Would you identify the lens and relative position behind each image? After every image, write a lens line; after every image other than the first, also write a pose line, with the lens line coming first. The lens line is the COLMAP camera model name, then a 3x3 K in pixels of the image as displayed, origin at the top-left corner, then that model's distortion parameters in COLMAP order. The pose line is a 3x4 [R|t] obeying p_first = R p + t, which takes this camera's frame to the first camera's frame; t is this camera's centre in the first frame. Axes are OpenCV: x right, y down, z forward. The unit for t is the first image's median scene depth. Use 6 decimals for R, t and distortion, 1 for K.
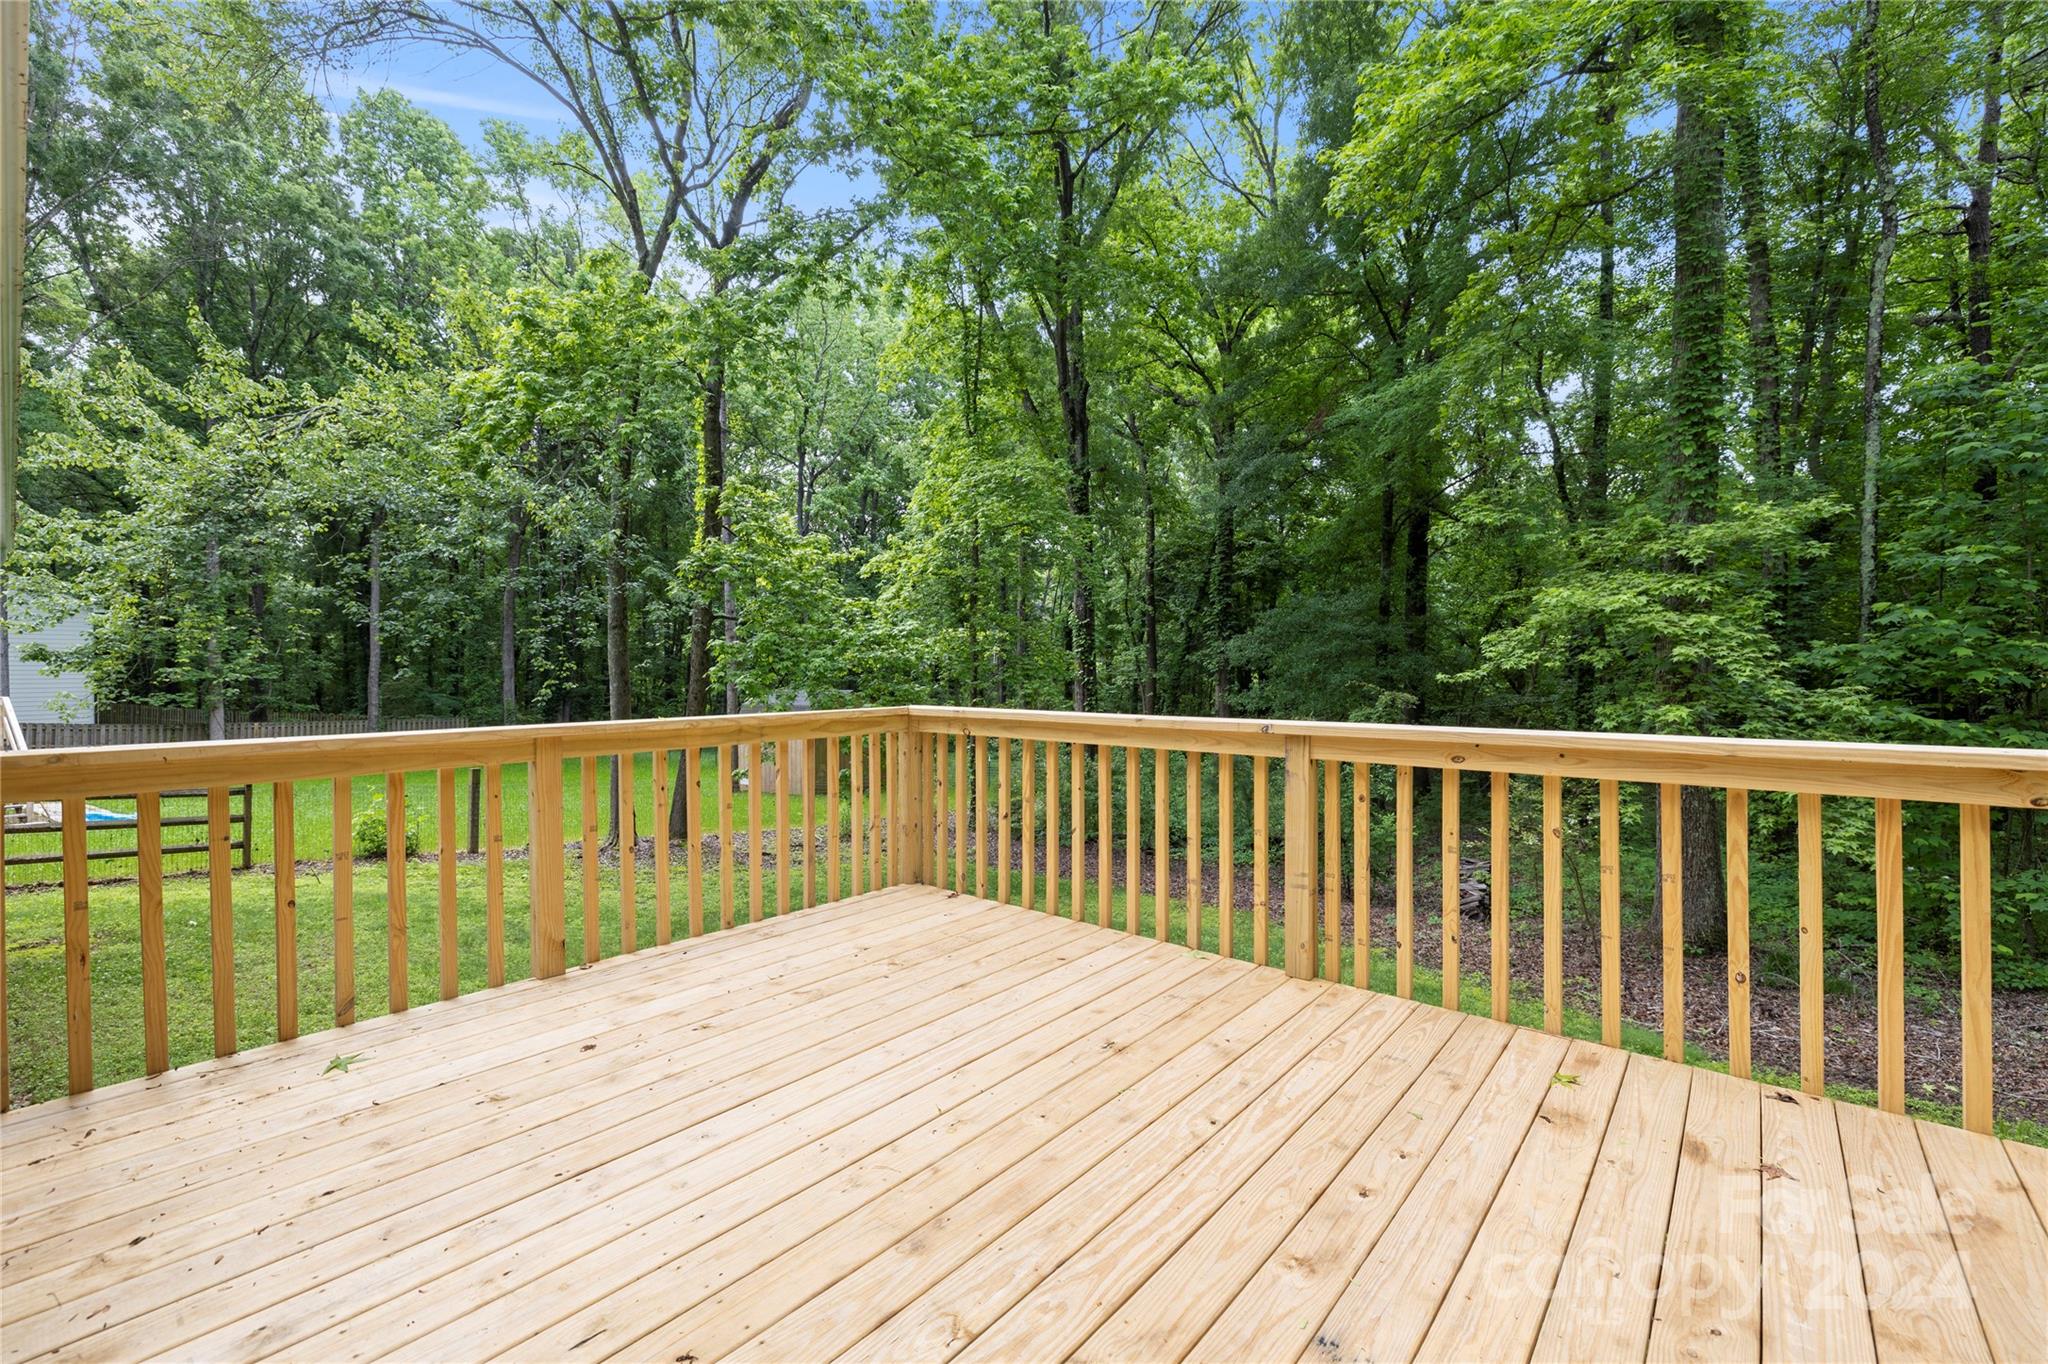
lens RADIAL K [[861.5, 0, 1017.8], [0, 861.5, 675.6], [0, 0, 1]] dist [0.002528, -0.000342]
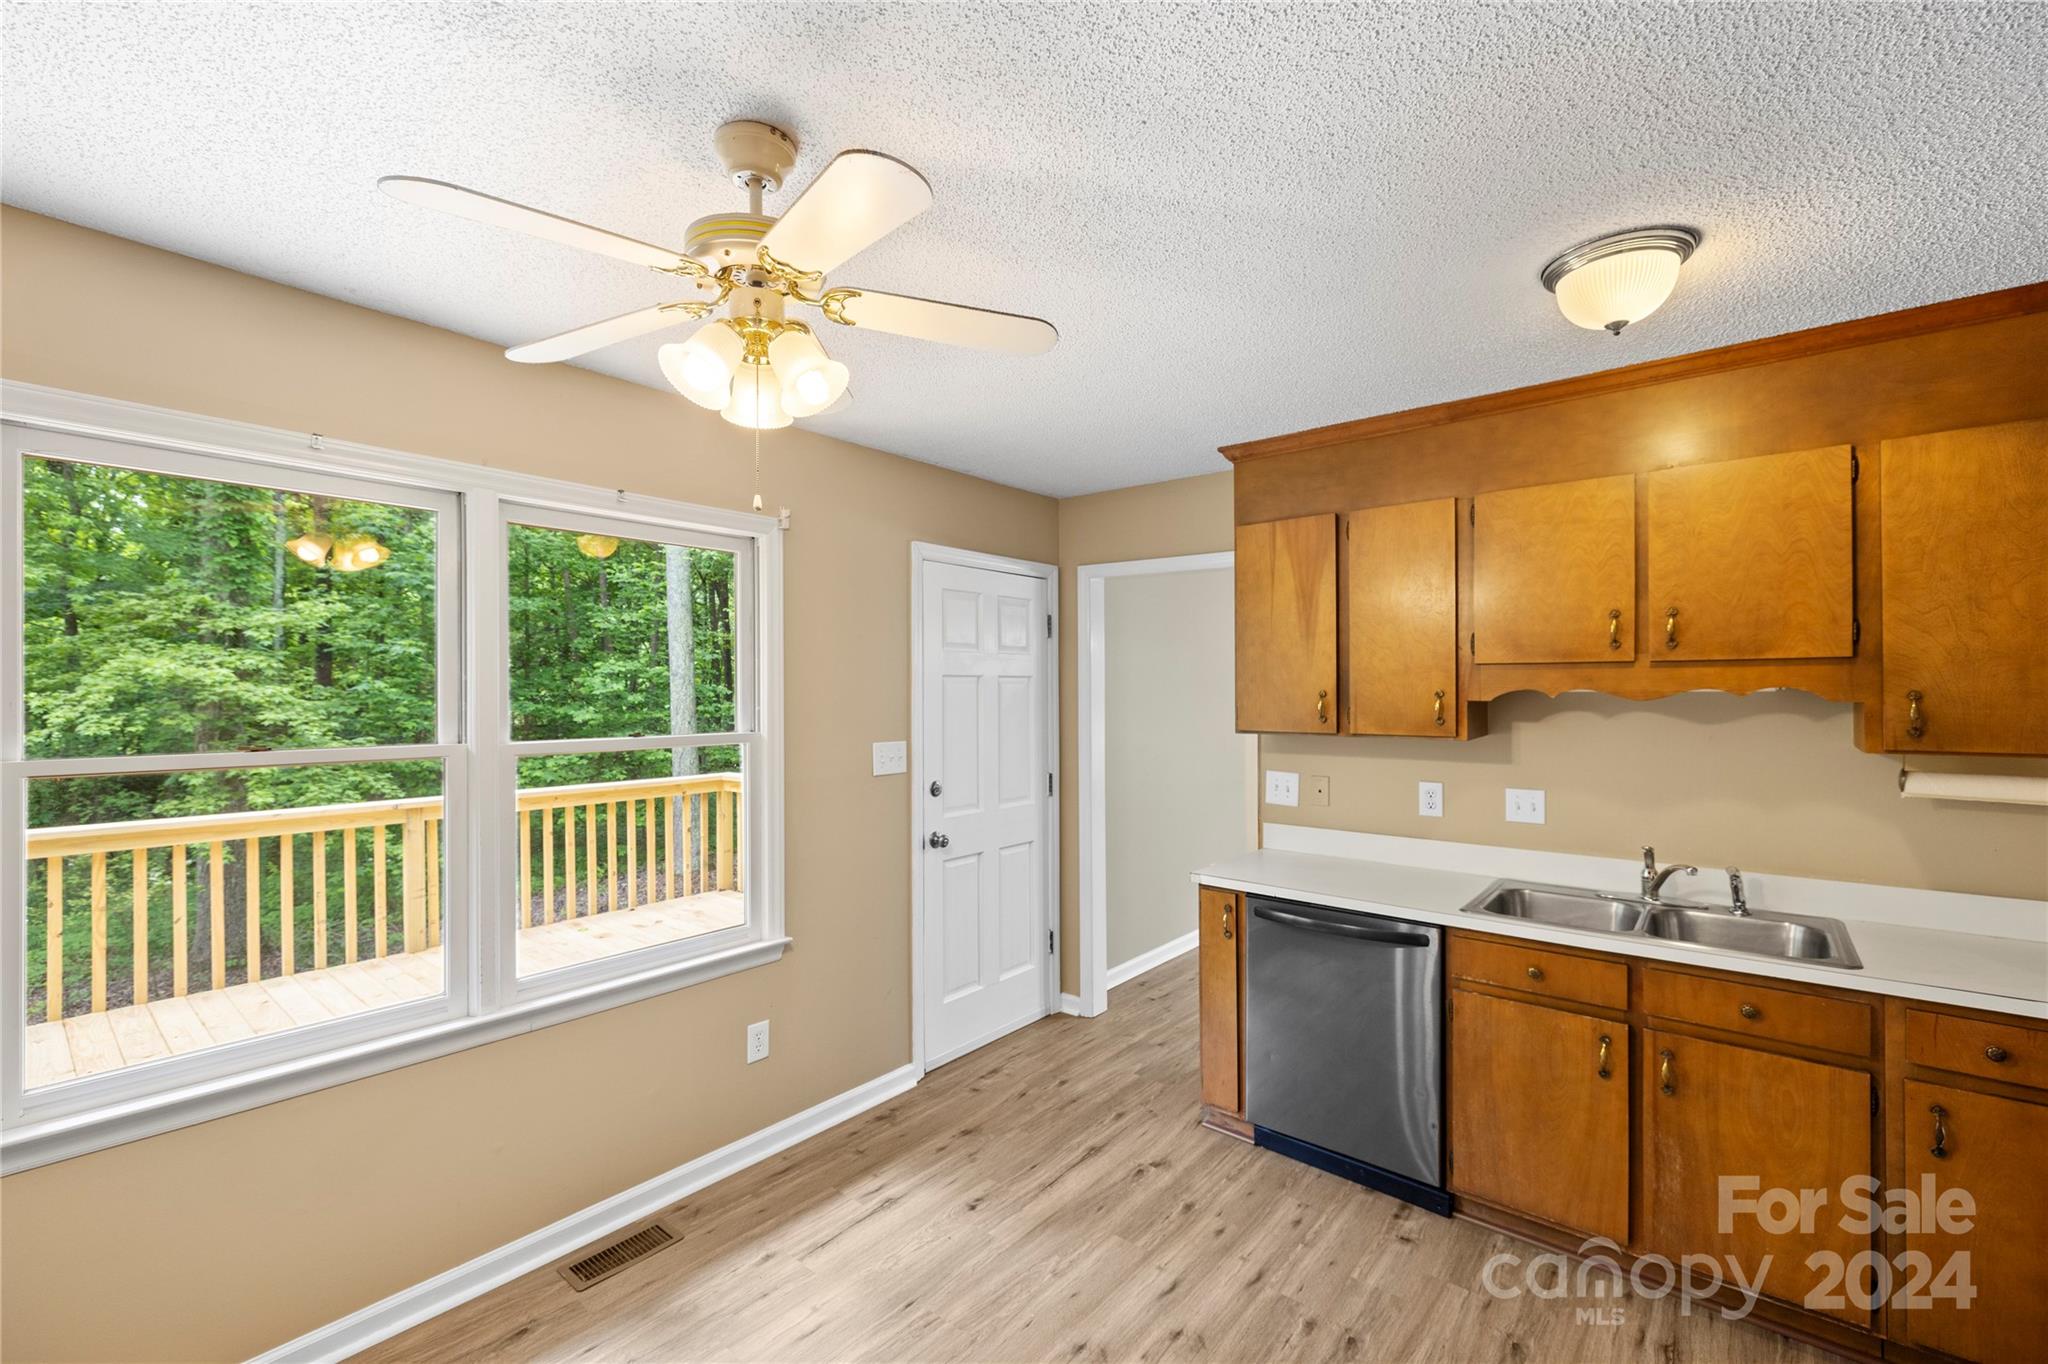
lens RADIAL K [[861.5, 0, 1020.9], [0, 861.5, 695.7], [0, 0, 1]] dist [0.002528, -0.000342]
pose [[-0.038373, -0.002065, 0.999261, -0.488868], [0.009224, 0.999955, 0.002421, -0.048156], [-0.999221, 0.009310, -0.038352, -0.035651]]
